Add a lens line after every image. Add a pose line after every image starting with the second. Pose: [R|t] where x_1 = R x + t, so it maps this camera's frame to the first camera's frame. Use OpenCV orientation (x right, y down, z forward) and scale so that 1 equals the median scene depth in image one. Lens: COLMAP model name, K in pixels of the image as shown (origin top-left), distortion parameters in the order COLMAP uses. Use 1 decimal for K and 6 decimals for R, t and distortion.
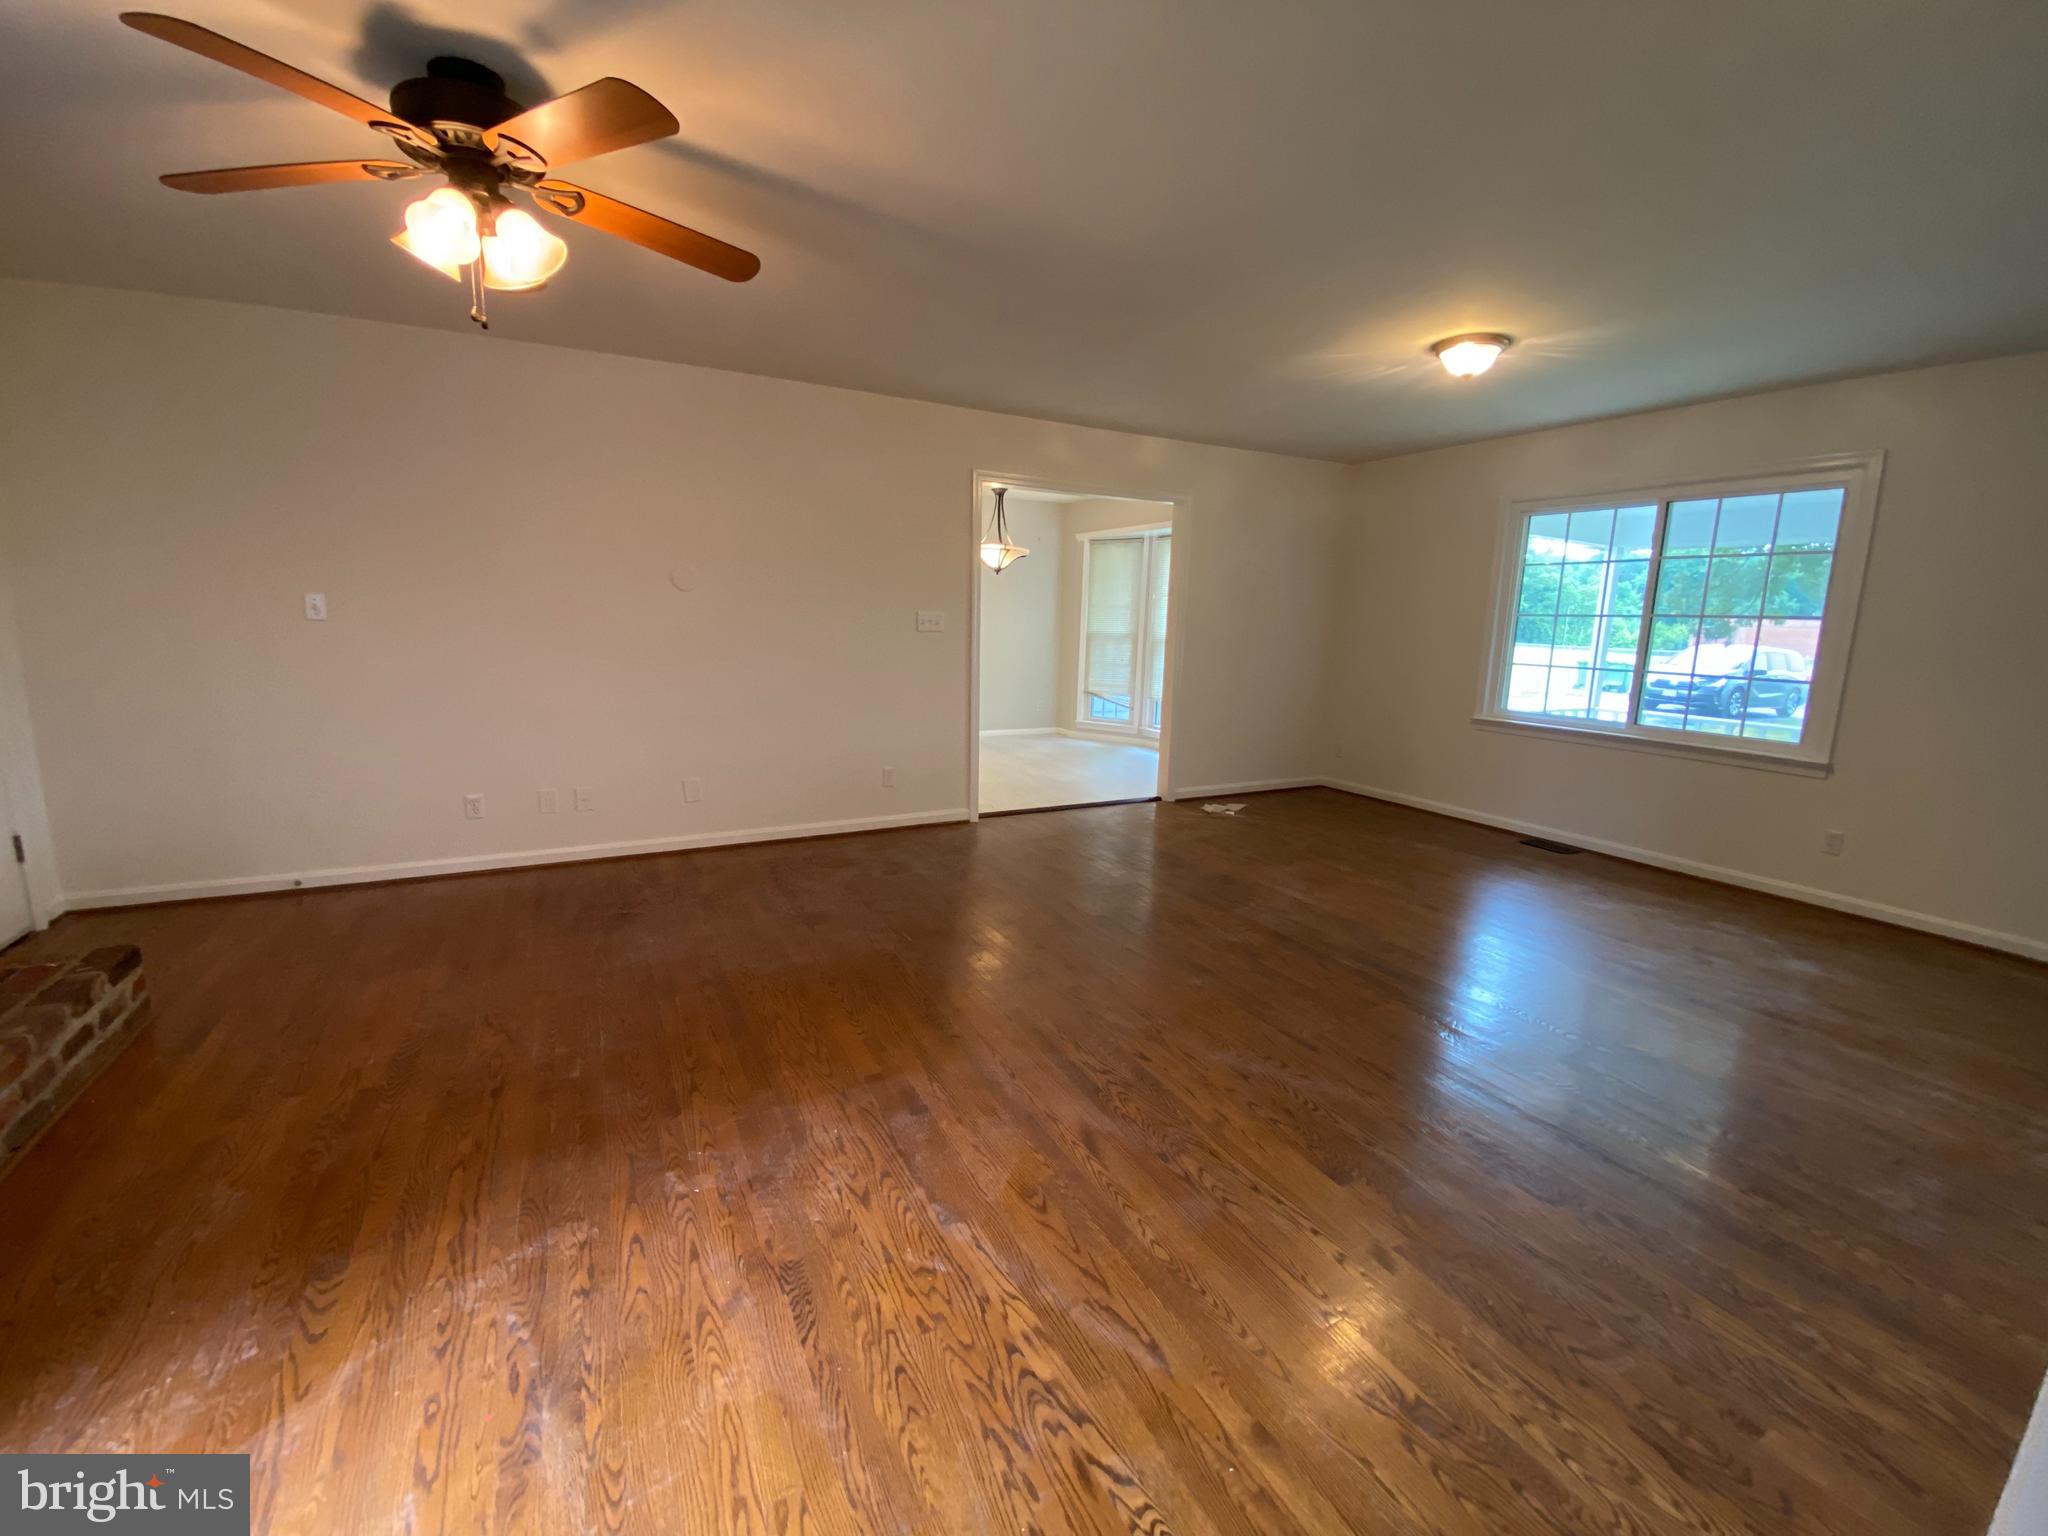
lens RADIAL K [[838.8, 0, 1029.8], [0, 838.8, 761.9], [0, 0, 1]] dist [0.022345, -0.021581]
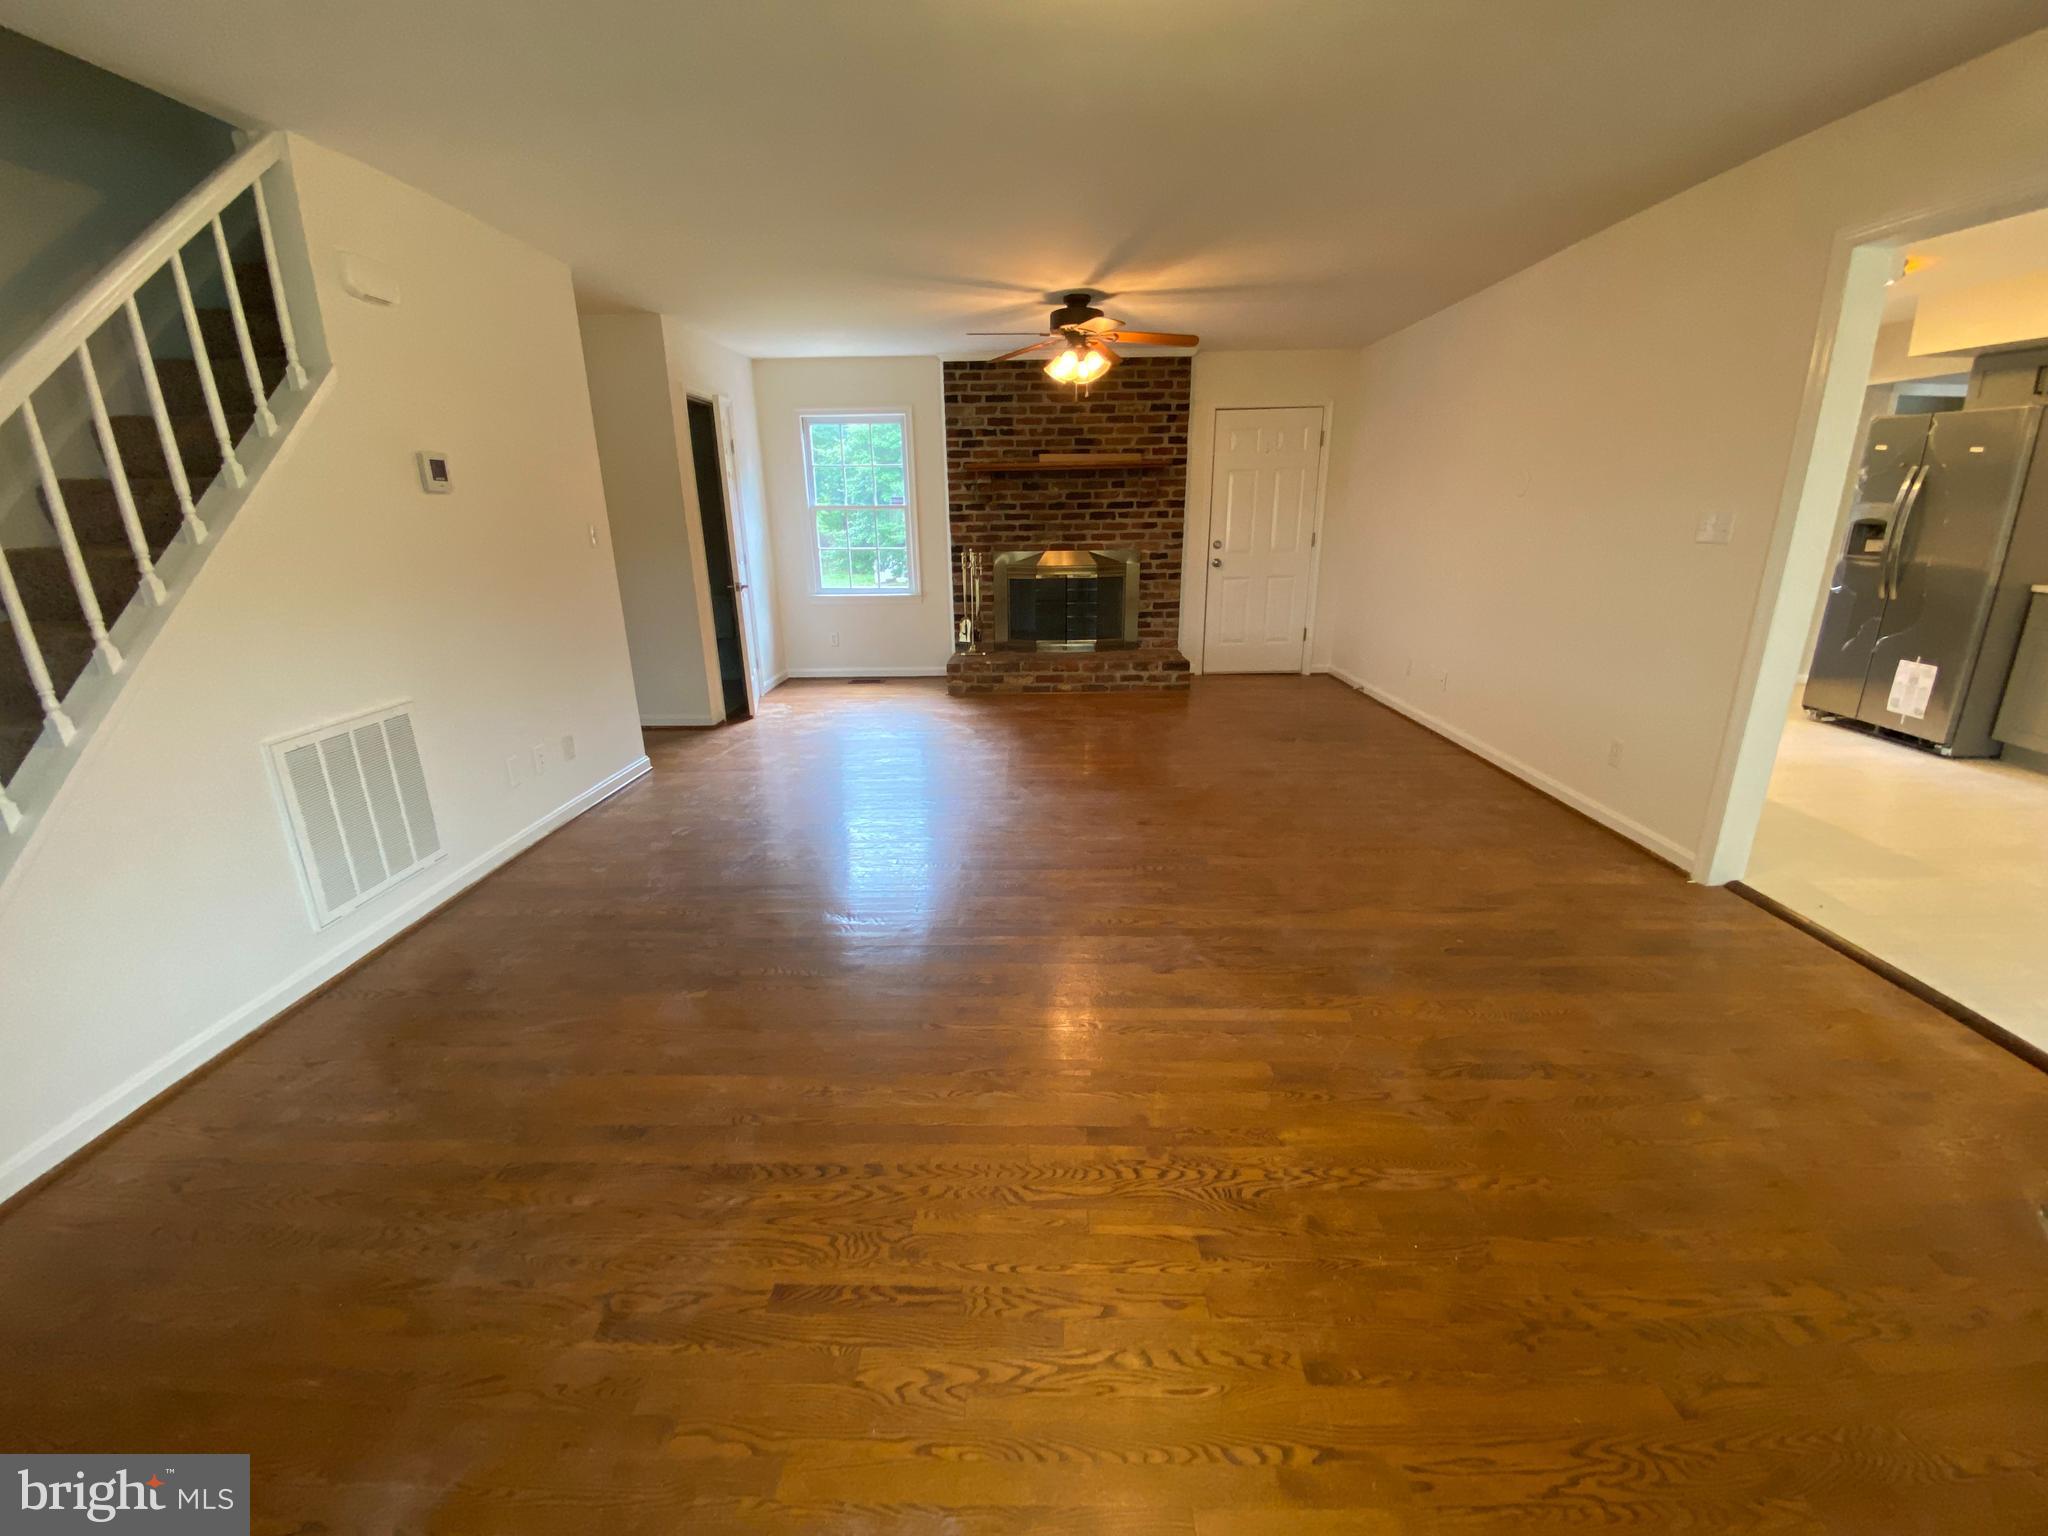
lens RADIAL K [[838.8, 0, 1029.8], [0, 838.8, 761.9], [0, 0, 1]] dist [0.022345, -0.021581]
pose [[-0.481160, 0.233416, -0.844986, 1.022752], [-0.150720, 0.927520, 0.342039, -0.220604], [0.863579, 0.291932, -0.411105, 1.310860]]
